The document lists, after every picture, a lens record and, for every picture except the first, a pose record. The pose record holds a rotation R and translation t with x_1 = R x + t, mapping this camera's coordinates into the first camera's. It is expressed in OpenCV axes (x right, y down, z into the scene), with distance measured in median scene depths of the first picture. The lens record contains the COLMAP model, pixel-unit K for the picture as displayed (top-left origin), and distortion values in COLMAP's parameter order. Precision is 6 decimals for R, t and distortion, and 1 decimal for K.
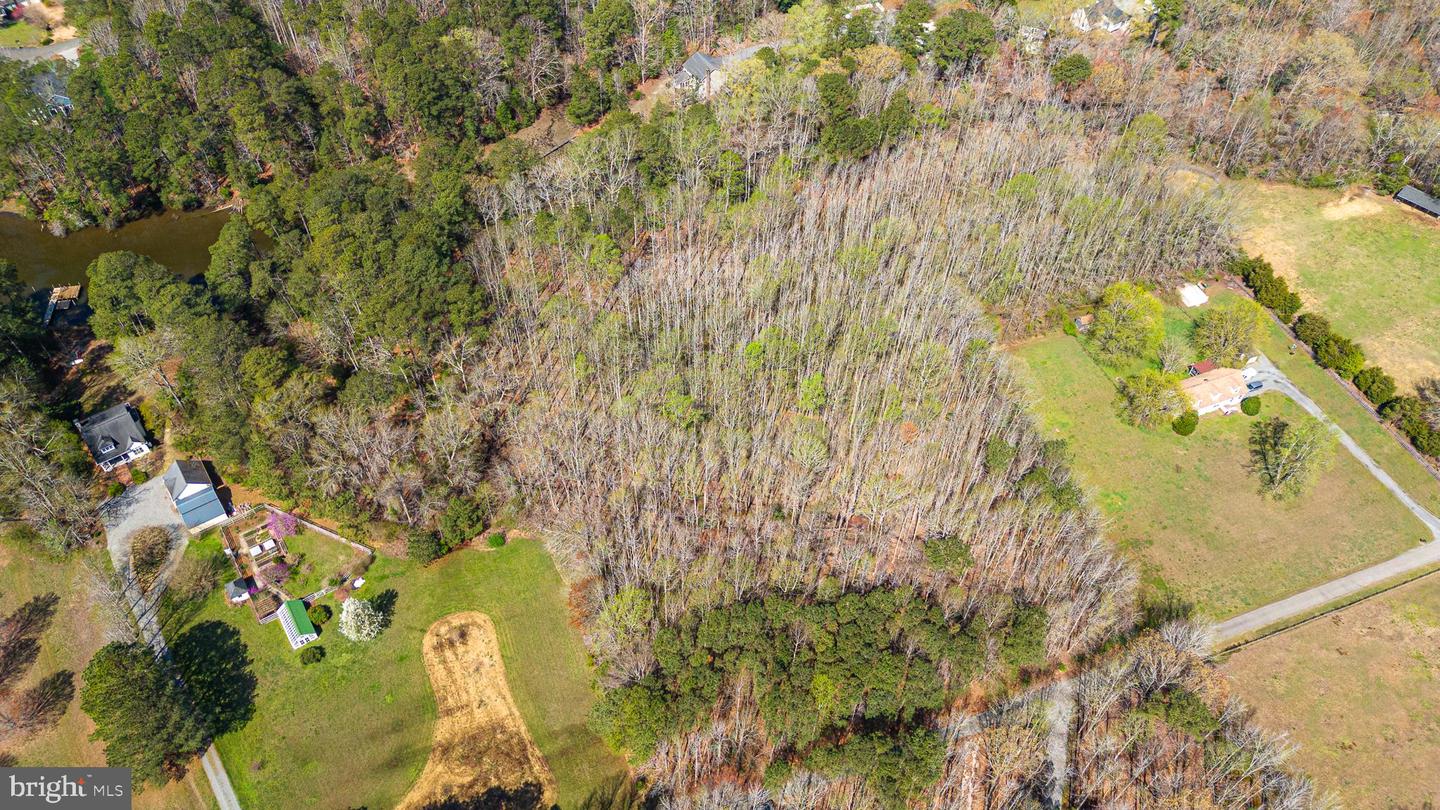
lens RADIAL K [[994.9, 0, 723.5], [0, 994.9, 403.8], [0, 0, 1]] dist [0.034176, -0.031715]
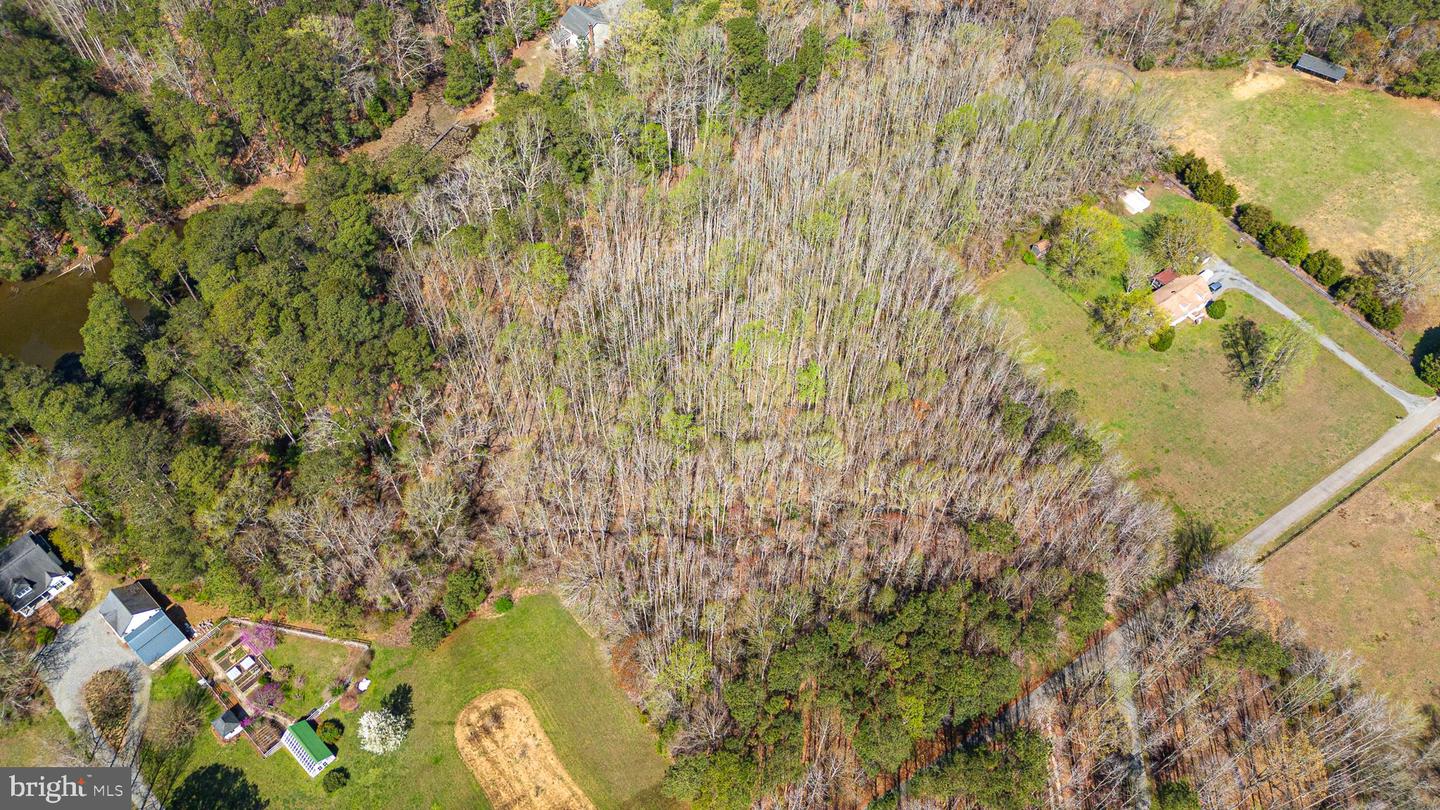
lens RADIAL K [[994.9, 0, 722.6], [0, 994.9, 402.9], [0, 0, 1]] dist [0.034176, -0.031715]
pose [[0.974858, -0.181520, 0.129235, -0.109343], [0.168747, 0.980176, 0.103822, -0.098748], [-0.145518, -0.079404, 0.986164, 0.077300]]
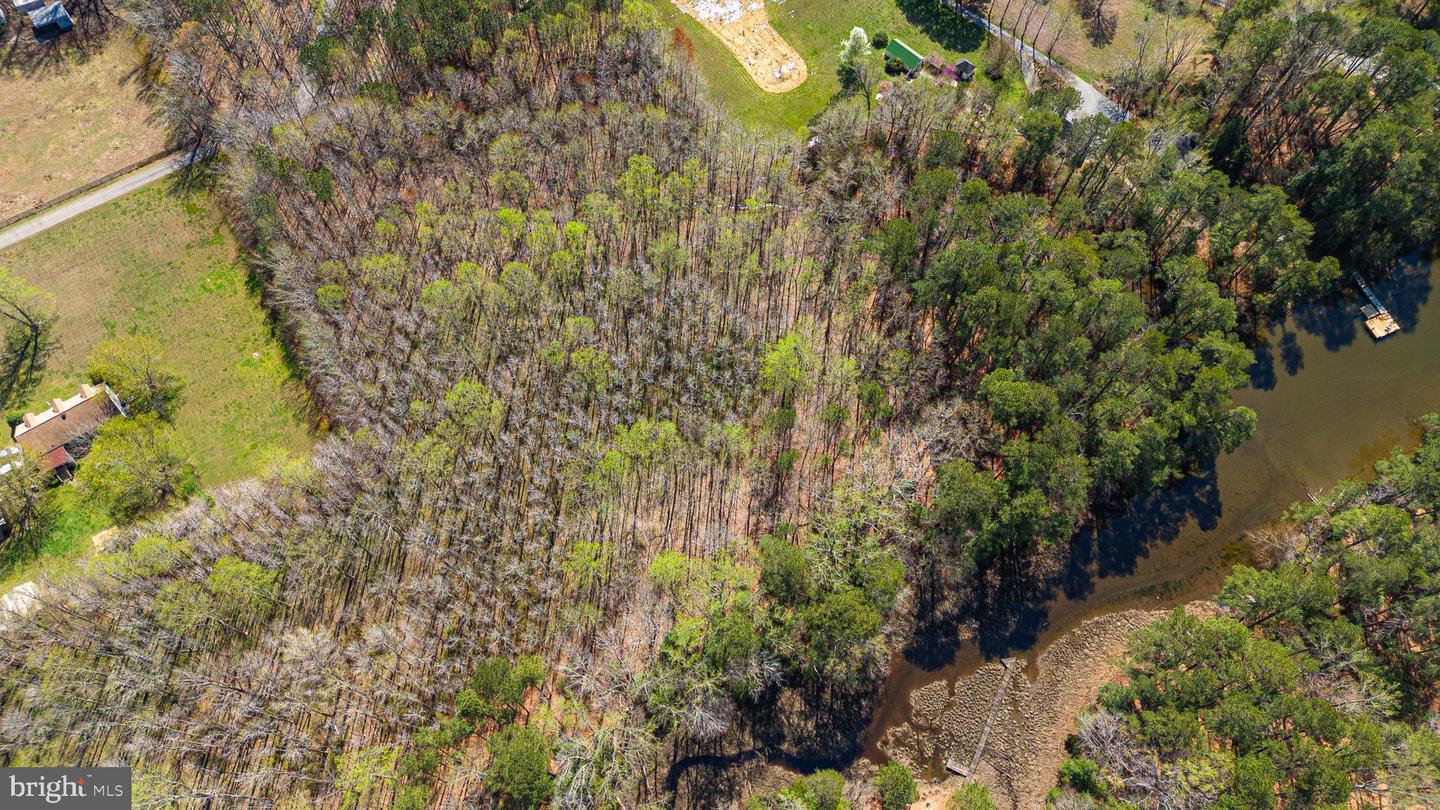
lens RADIAL K [[994.9, 0, 730.3], [0, 994.9, 407.0], [0, 0, 1]] dist [0.034176, -0.031715]
pose [[-0.973920, 0.185419, -0.130762, 0.038032], [-0.200362, -0.432428, 0.879125, -0.927274], [0.106462, 0.882398, 0.458301, 0.688124]]
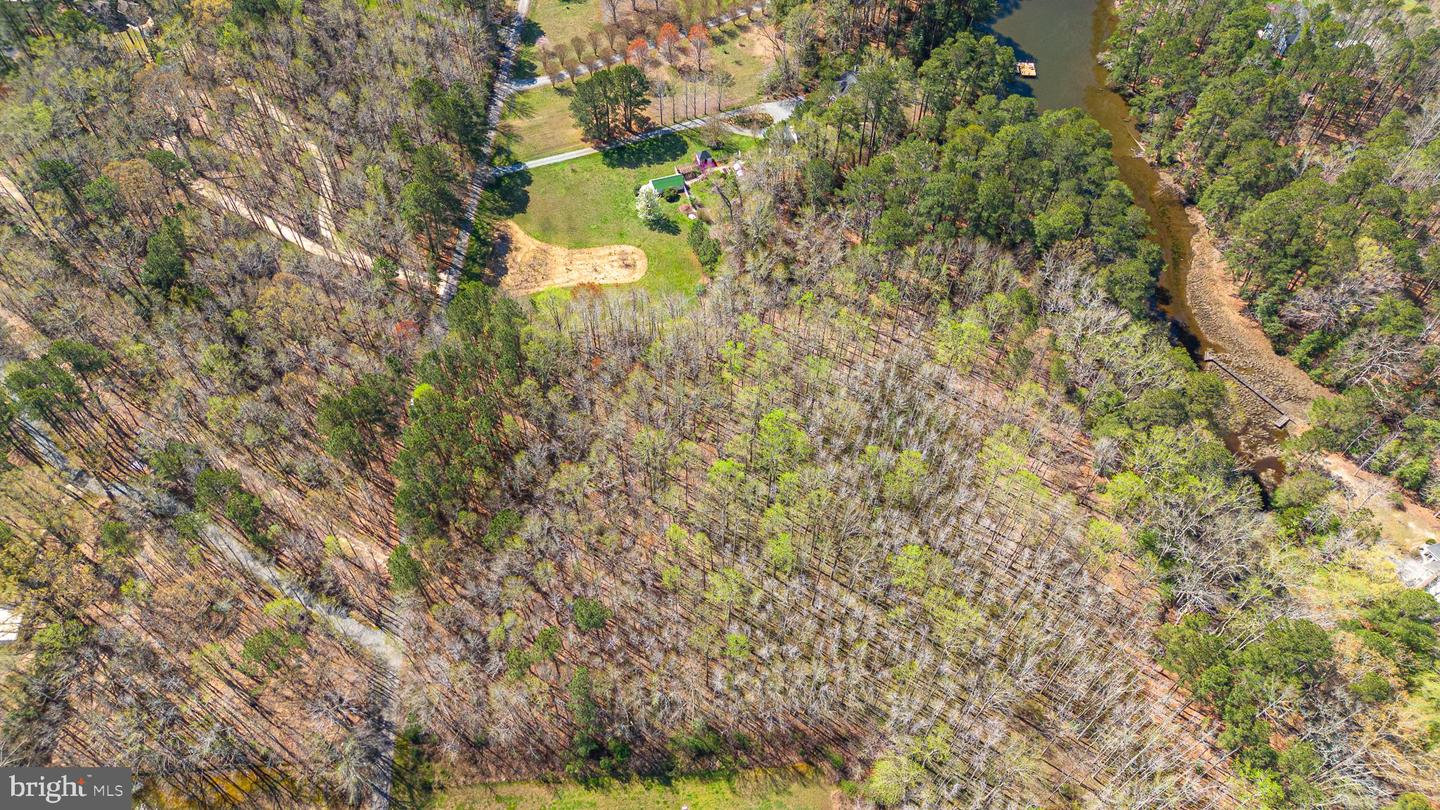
lens RADIAL K [[994.9, 0, 722.3], [0, 994.9, 403.7], [0, 0, 1]] dist [0.034176, -0.031715]
pose [[-0.253449, 0.766739, -0.589809, 0.565268], [-0.750480, 0.228860, 0.620003, -0.577375], [0.610364, 0.599779, 0.517418, 0.433095]]
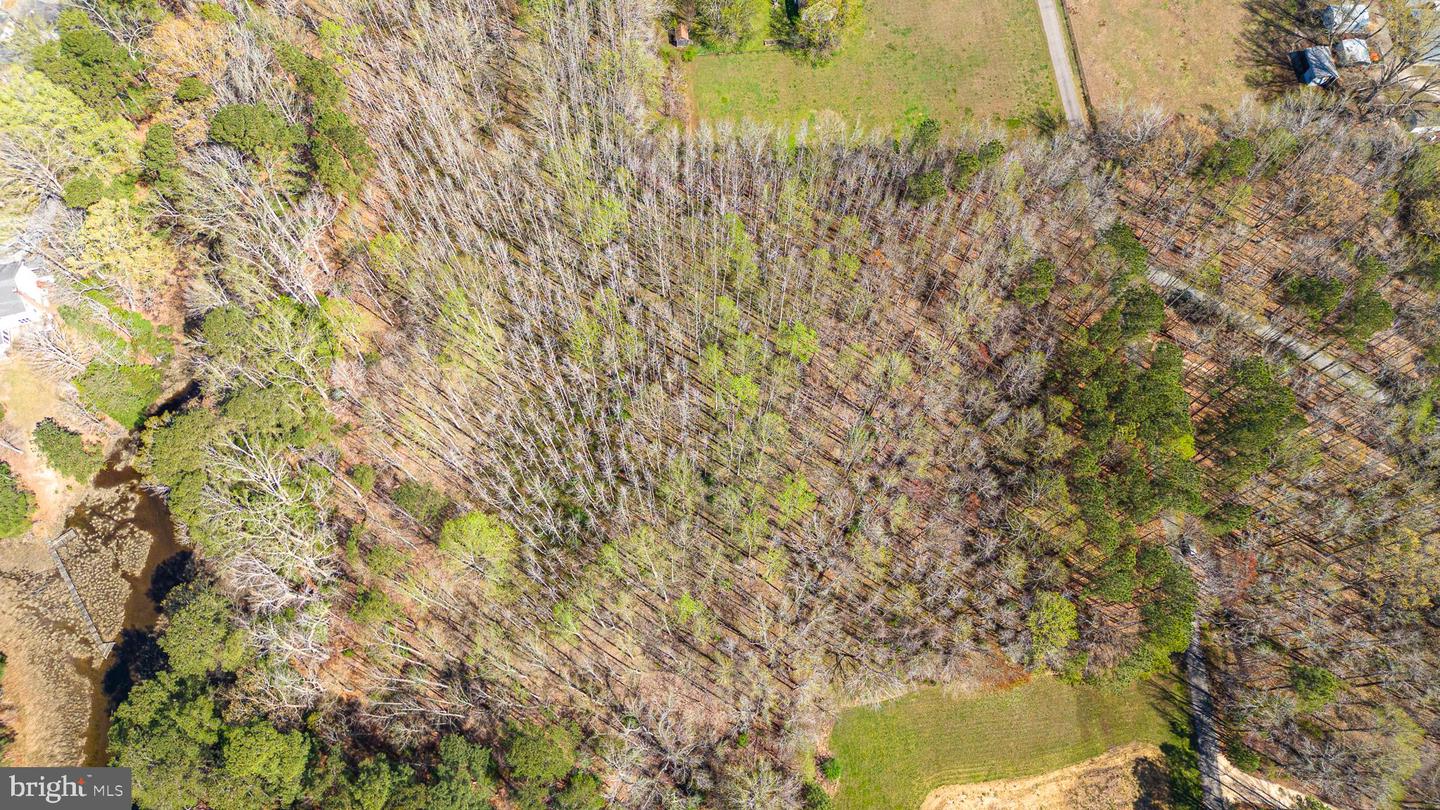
lens RADIAL K [[994.9, 0, 723.5], [0, 994.9, 405.6], [0, 0, 1]] dist [0.034176, -0.031715]
pose [[0.258170, -0.912937, 0.316061, -0.222561], [0.729535, 0.398696, 0.555716, -0.463861], [-0.633346, 0.087108, 0.768951, 0.380137]]
